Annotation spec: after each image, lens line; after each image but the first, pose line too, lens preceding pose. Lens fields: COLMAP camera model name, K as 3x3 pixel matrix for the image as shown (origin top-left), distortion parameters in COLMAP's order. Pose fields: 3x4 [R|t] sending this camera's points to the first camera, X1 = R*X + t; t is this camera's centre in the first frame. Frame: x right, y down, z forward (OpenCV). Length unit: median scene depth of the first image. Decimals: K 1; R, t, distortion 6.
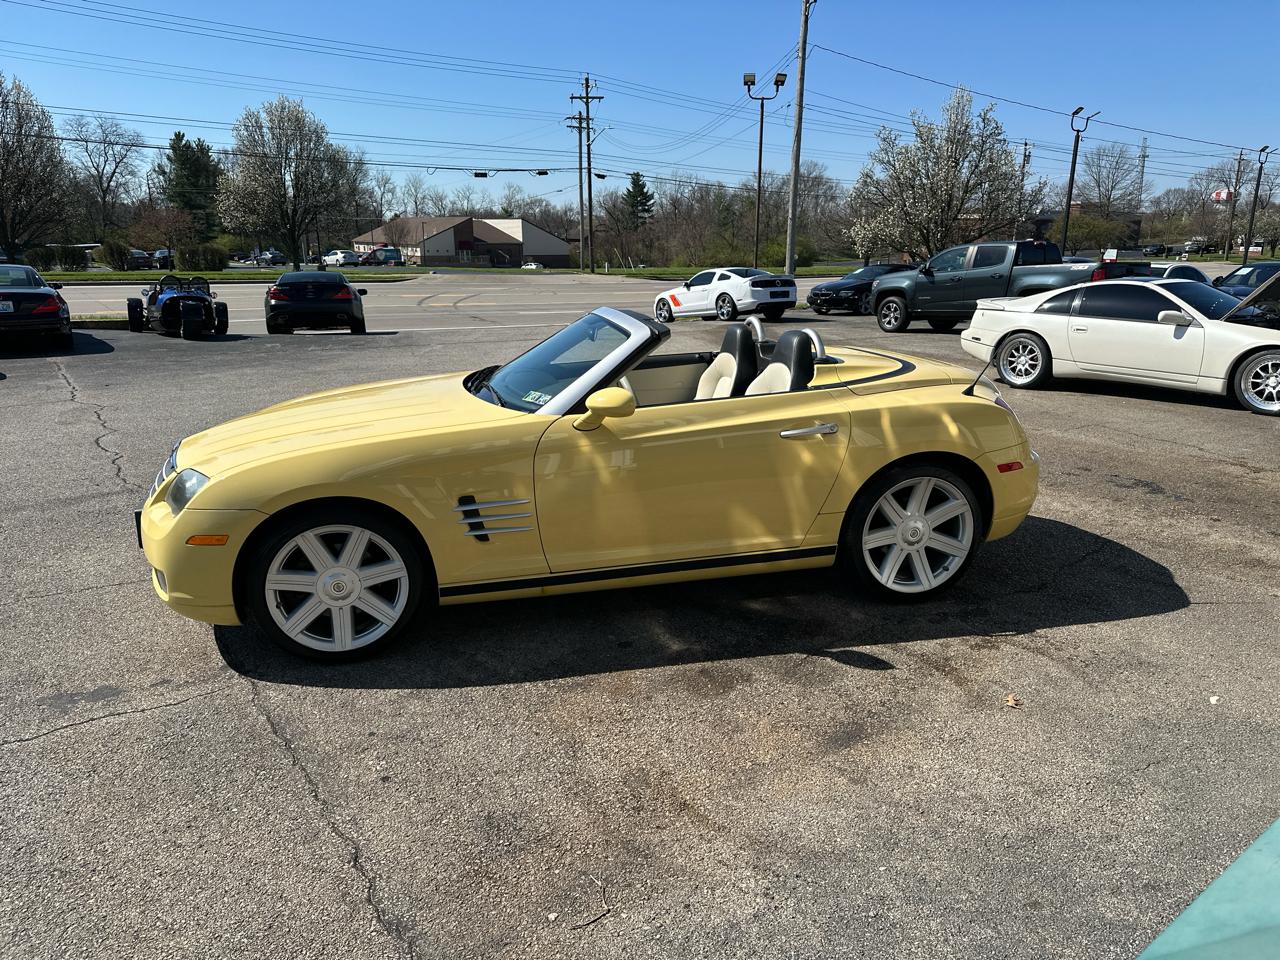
lens RADIAL K [[886.5, 0, 643.8], [0, 886.5, 496.8], [0, 0, 1]] dist [0.063419, -0.083963]
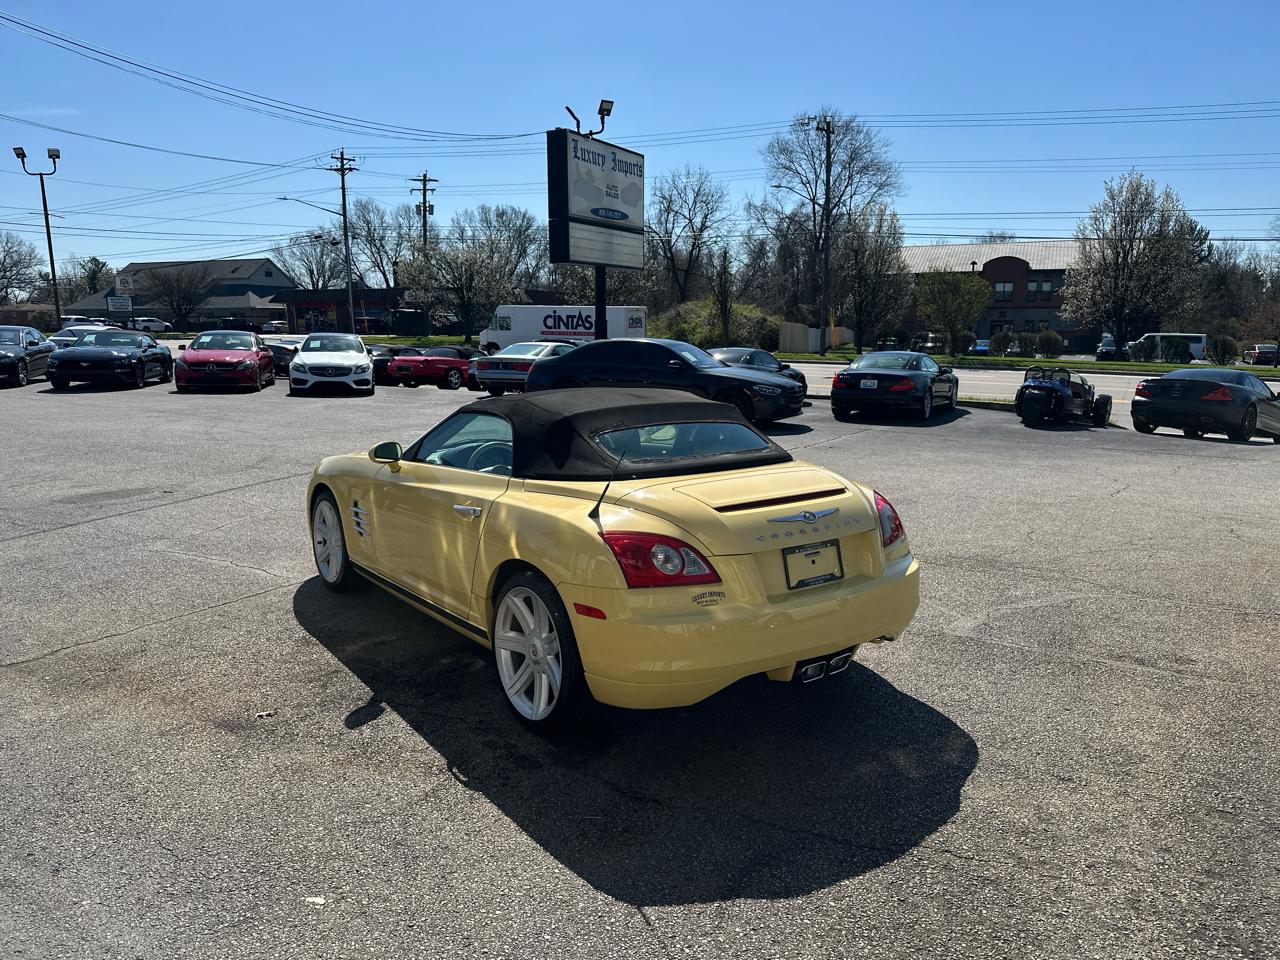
lens RADIAL K [[887.8, 0, 643.7], [0, 887.8, 497.0], [0, 0, 1]] dist [0.064958, -0.089357]
pose [[0.390256, 0.172711, -0.904362, 0.345453], [-0.261240, 0.962651, 0.071111, -0.061830], [0.882867, 0.208504, 0.420799, 0.206869]]
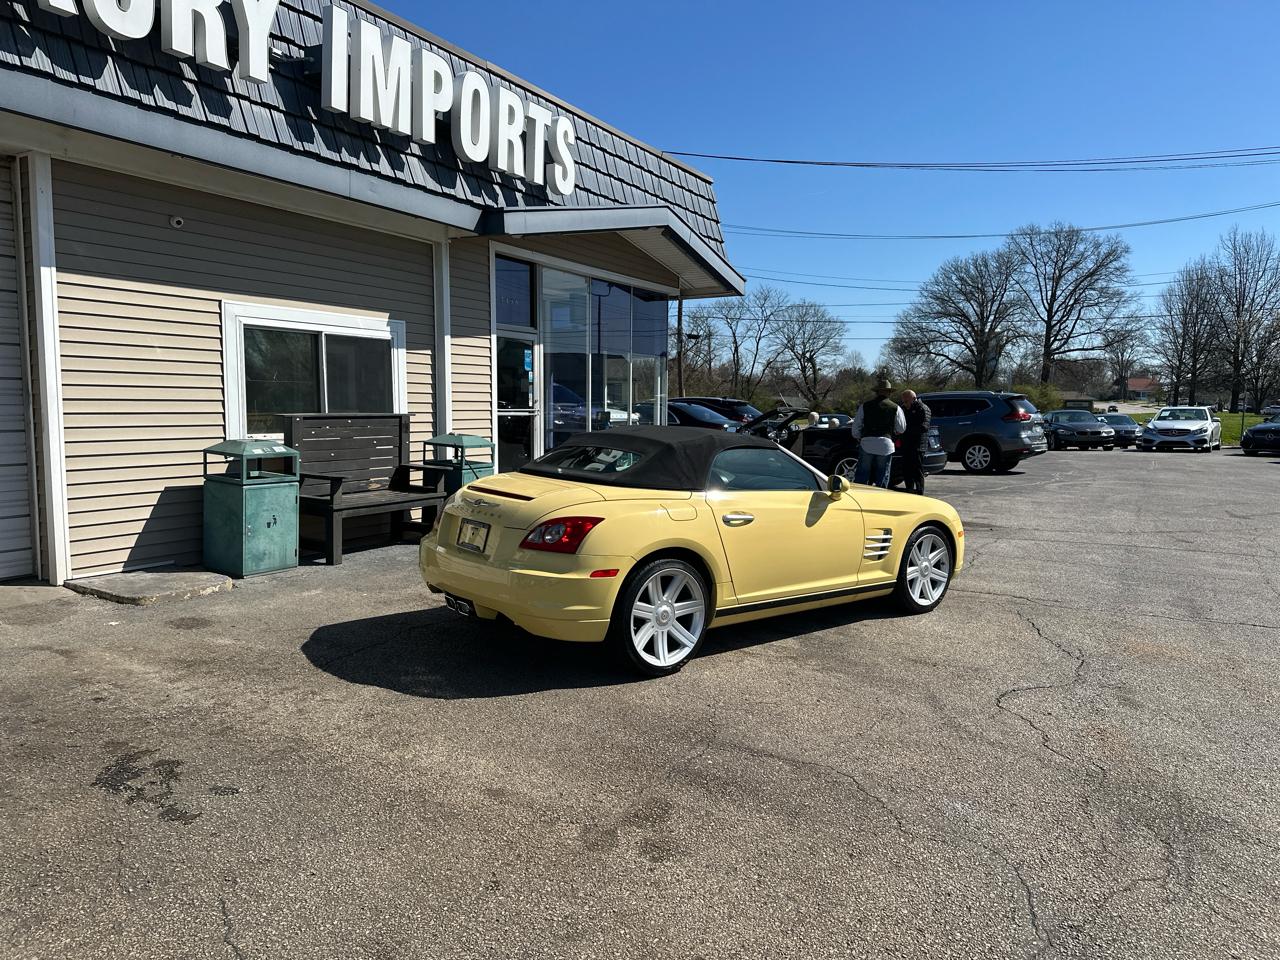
lens RADIAL K [[886.8, 0, 643.0], [0, 886.8, 479.9], [0, 0, 1]] dist [0.061392, -0.077967]
pose [[-0.908682, 0.025039, -0.416738, 0.221765], [-0.130328, 0.931304, 0.340129, -0.198963], [0.396626, 0.363382, -0.842996, 0.710070]]
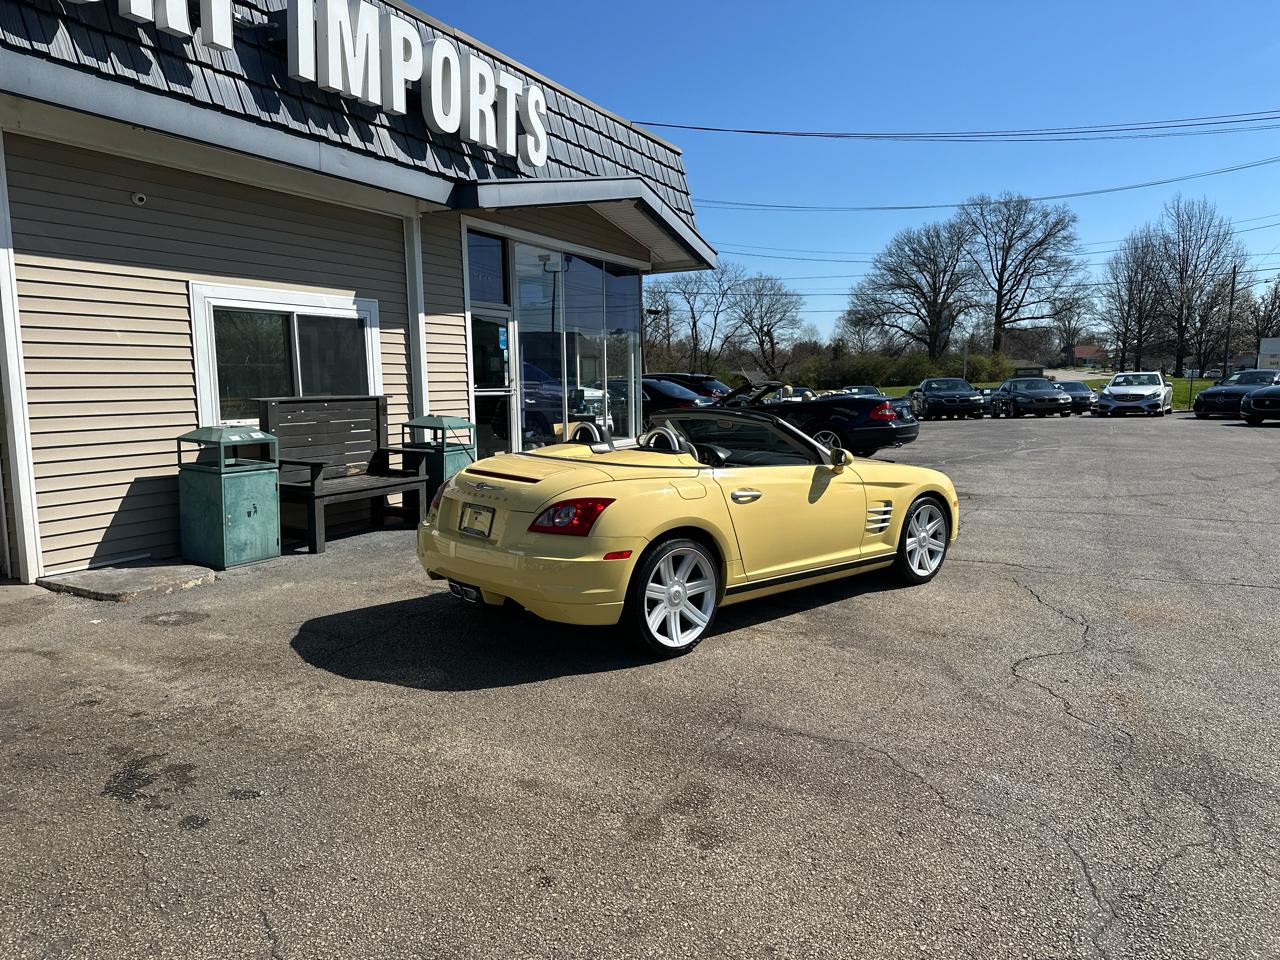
lens RADIAL K [[885.4, 0, 644.8], [0, 885.4, 482.5], [0, 0, 1]] dist [0.067831, -0.088284]
pose [[-0.886843, 0.060813, -0.458053, 0.235999], [-0.123106, 0.924376, 0.361072, -0.194100], [0.445371, 0.376603, -0.812290, 0.694196]]
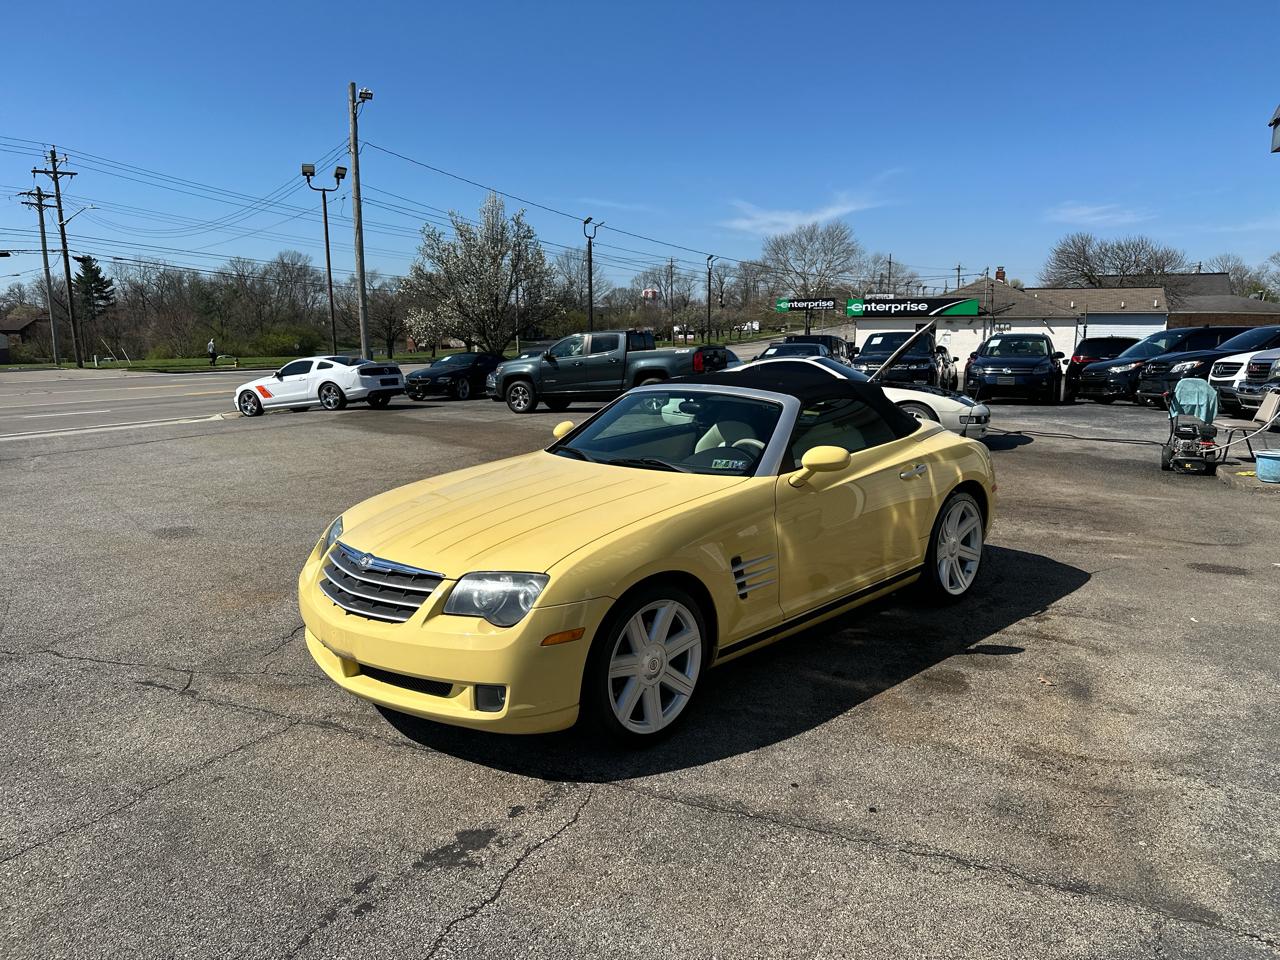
lens RADIAL K [[887.8, 0, 643.7], [0, 887.8, 497.0], [0, 0, 1]] dist [0.064958, -0.089357]
pose [[0.854708, -0.102675, 0.508854, -0.215180], [0.150657, 0.987117, -0.053876, -0.008234], [-0.496767, 0.122710, 0.859165, 0.034248]]
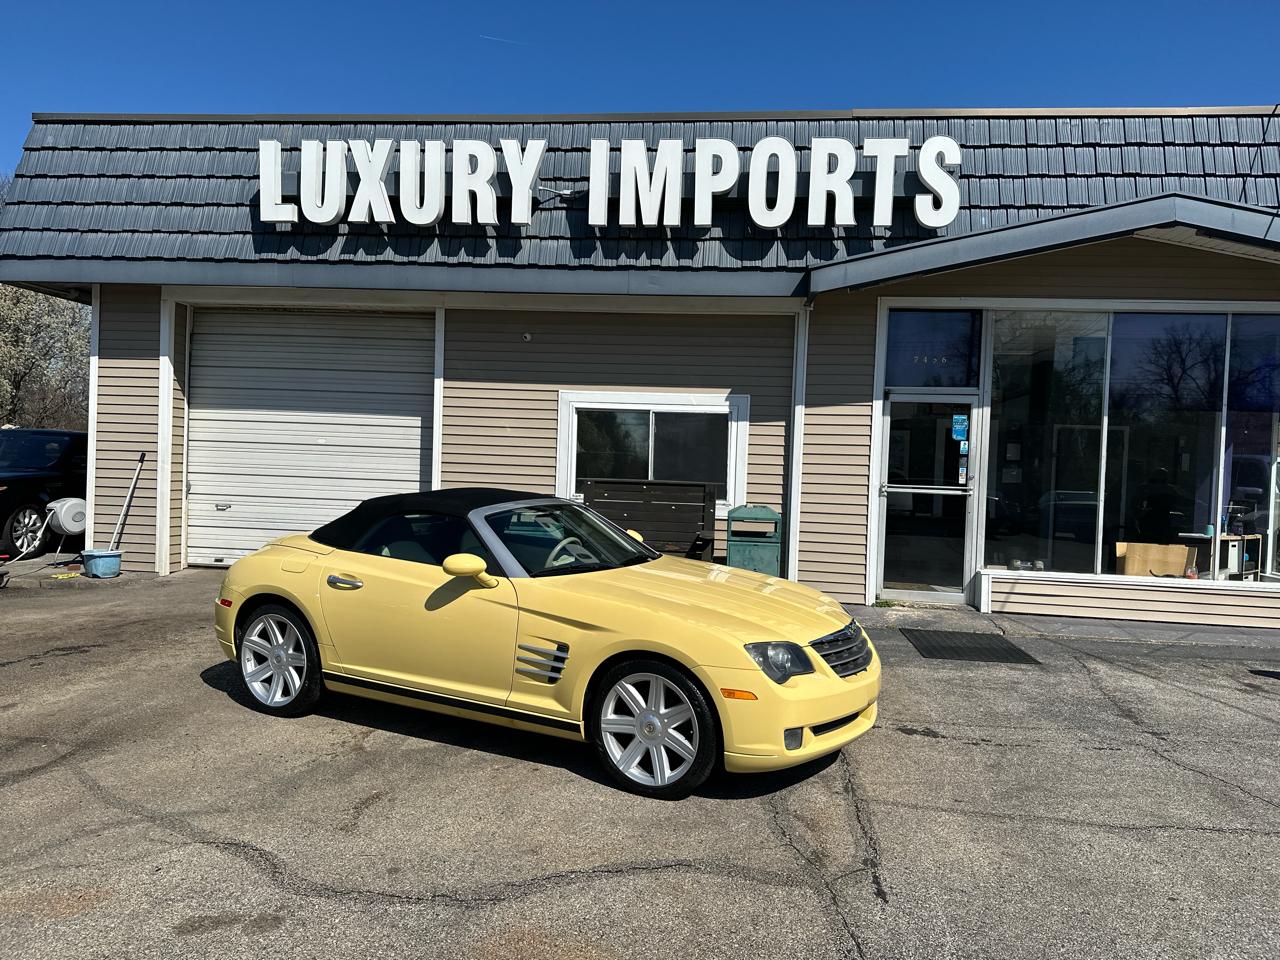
lens RADIAL K [[886.8, 0, 643.0], [0, 886.8, 479.9], [0, 0, 1]] dist [0.061392, -0.077967]
pose [[-0.748722, -0.038967, 0.661738, -0.320961], [0.156782, 0.959538, 0.233894, -0.166427], [-0.644077, 0.278871, -0.712317, 0.580985]]
